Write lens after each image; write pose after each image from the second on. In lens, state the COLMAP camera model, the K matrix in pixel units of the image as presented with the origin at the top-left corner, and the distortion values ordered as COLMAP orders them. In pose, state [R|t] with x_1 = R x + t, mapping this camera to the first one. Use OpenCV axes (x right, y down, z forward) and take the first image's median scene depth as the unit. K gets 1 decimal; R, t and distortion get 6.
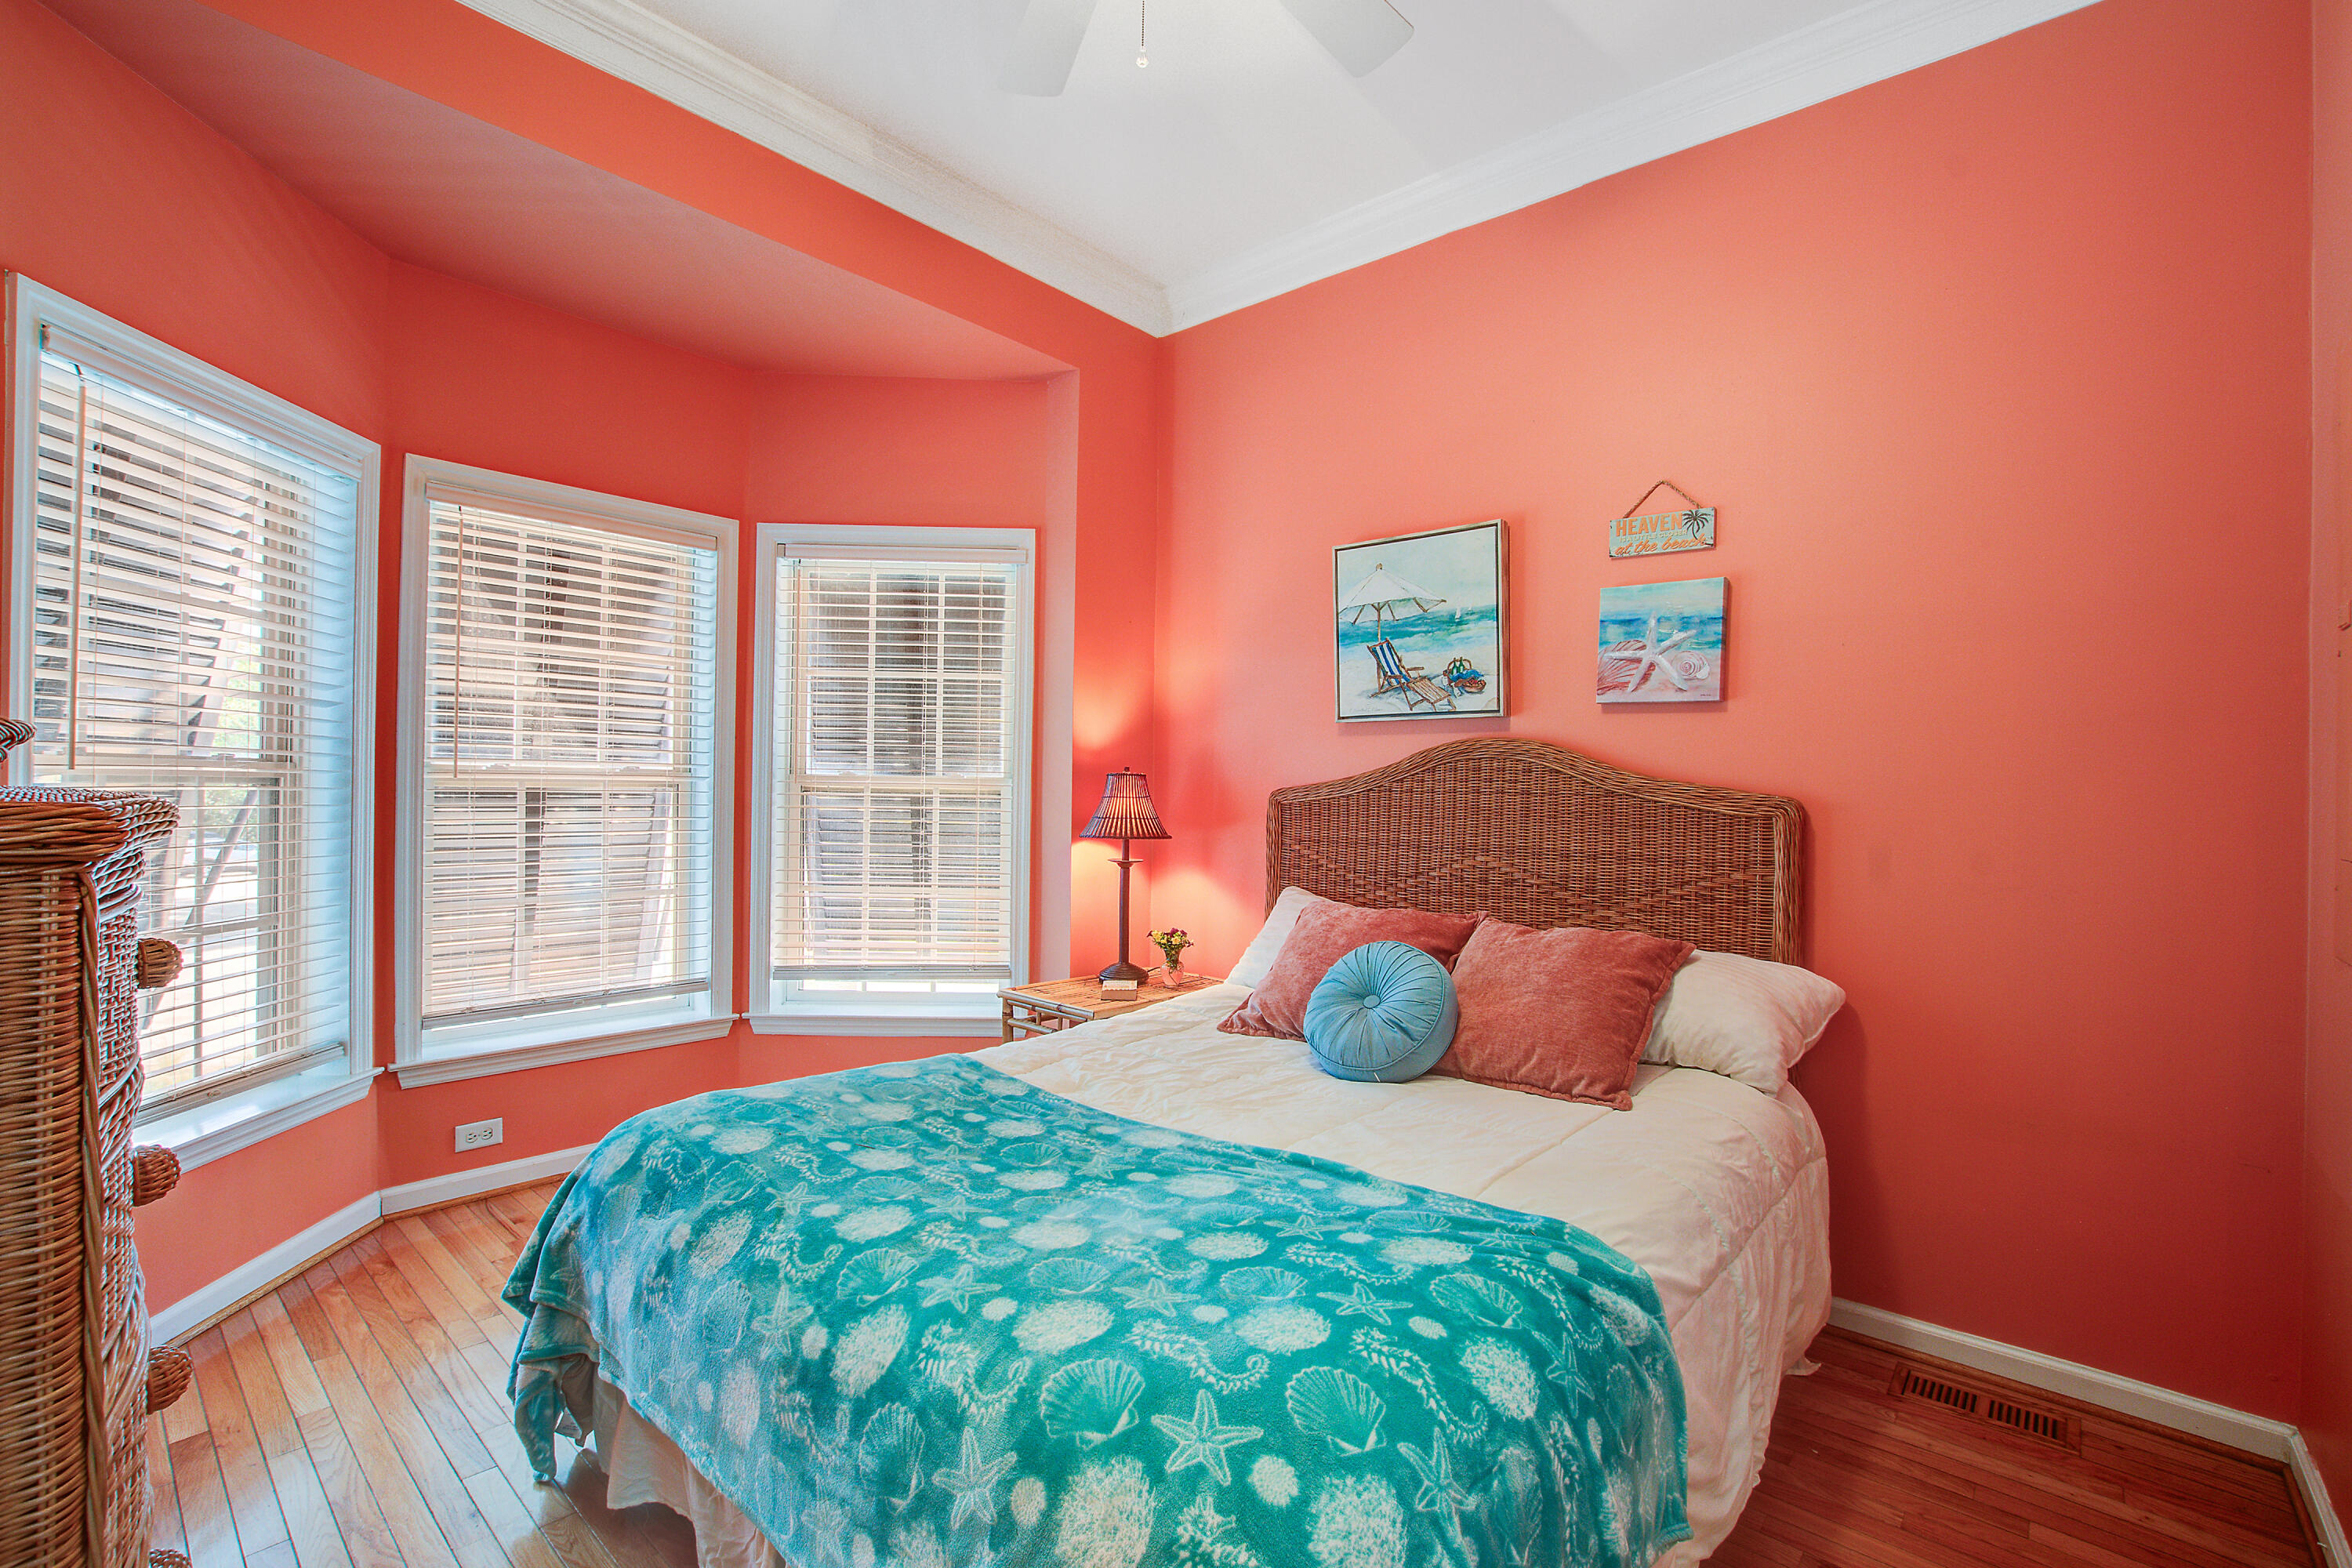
lens RADIAL K [[1057.3, 0, 1169.8], [0, 1057.3, 775.2], [0, 0, 1]] dist [-0.017309, 0.000516]
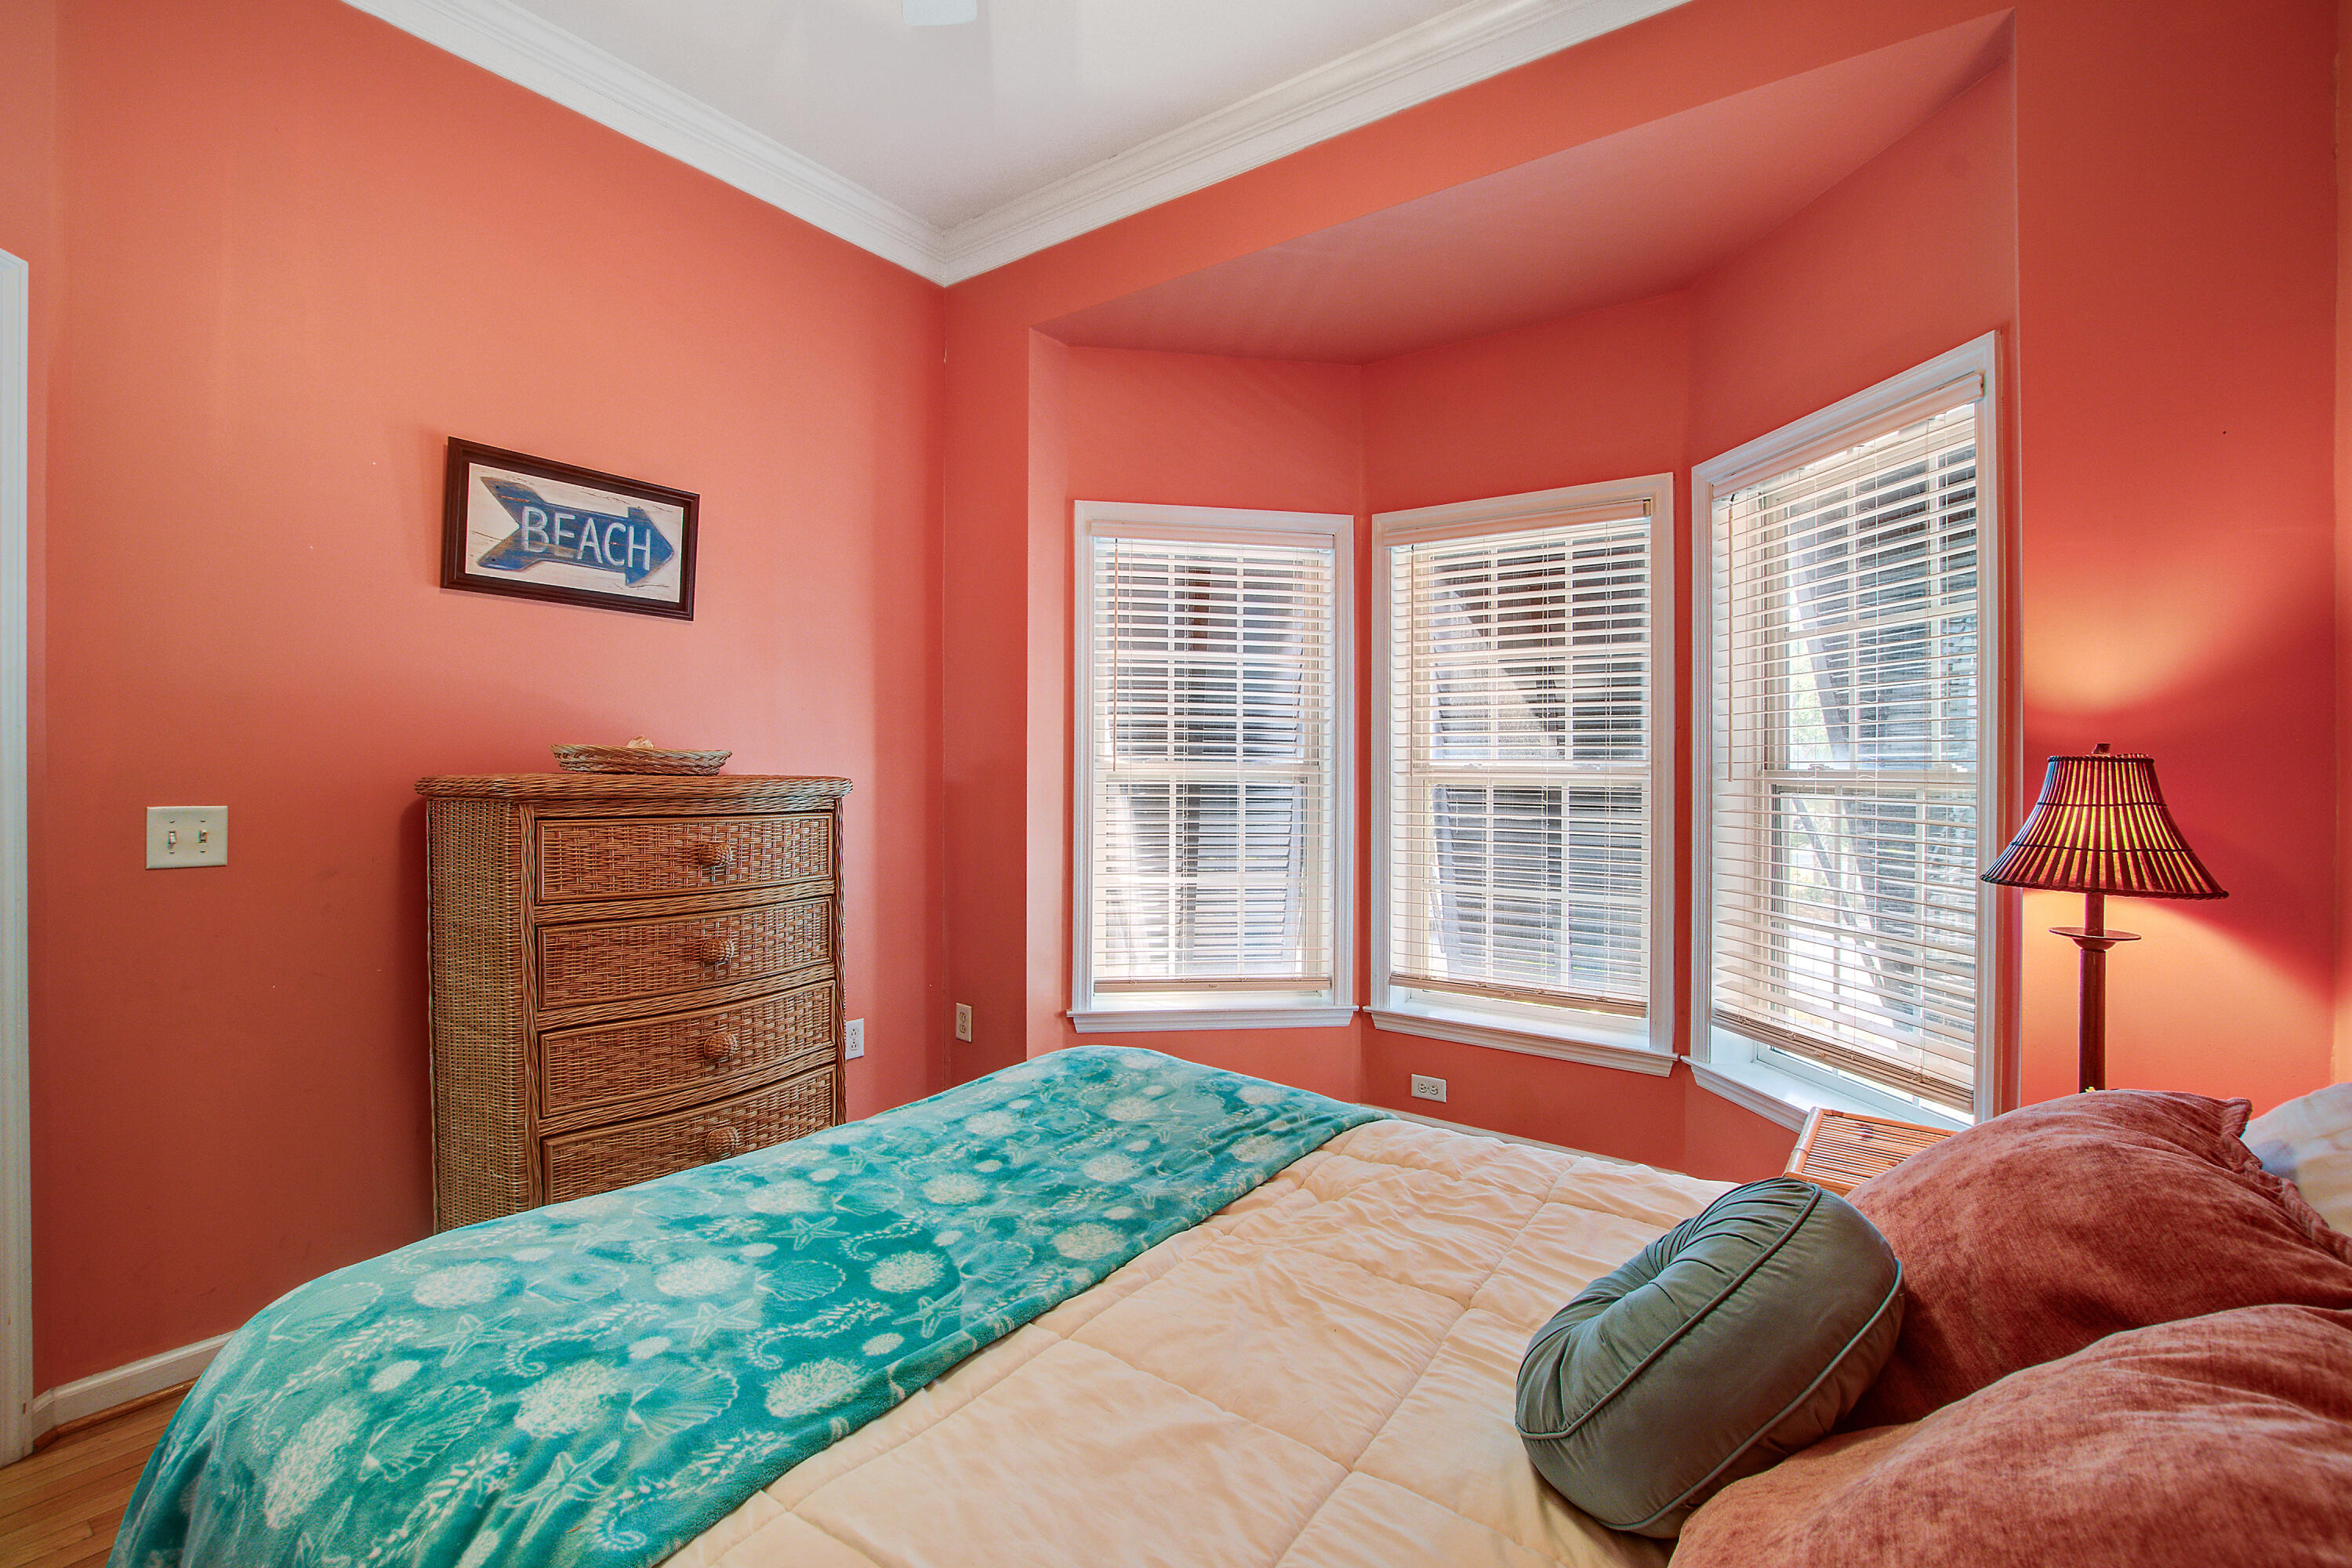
lens RADIAL K [[1057.3, 0, 1169.8], [0, 1057.3, 775.2], [0, 0, 1]] dist [-0.017309, 0.000516]
pose [[0.088625, -0.007442, -0.996037, 0.439243], [0.003482, 0.999968, -0.007161, 0.008034], [0.996059, -0.002833, 0.088648, 0.578887]]
